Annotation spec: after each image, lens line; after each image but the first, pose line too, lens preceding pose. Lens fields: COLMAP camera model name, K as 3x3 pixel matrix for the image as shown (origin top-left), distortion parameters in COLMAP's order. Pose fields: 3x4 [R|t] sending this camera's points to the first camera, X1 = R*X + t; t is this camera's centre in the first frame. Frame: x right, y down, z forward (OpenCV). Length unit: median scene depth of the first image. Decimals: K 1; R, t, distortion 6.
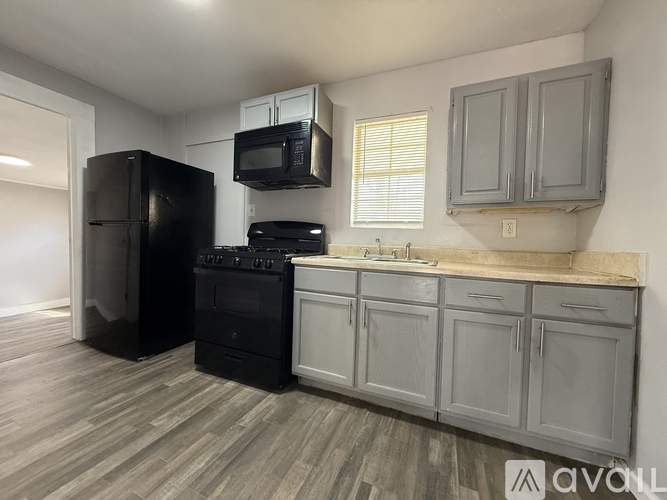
lens RADIAL K [[265.2, 0, 333.9], [0, 265.2, 248.1], [0, 0, 1]] dist [0.000441, 0.000128]
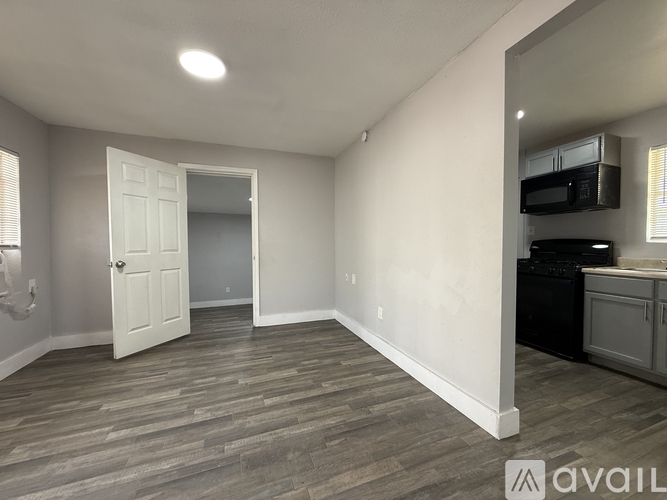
lens RADIAL K [[265.2, 0, 331.9], [0, 265.2, 250.6], [0, 0, 1]] dist [0.000441, 0.000128]
pose [[0.683618, -0.012588, -0.729732, -0.036221], [0.004058, 0.999901, -0.013447, -0.043902], [0.729829, 0.006231, 0.683601, -0.947096]]
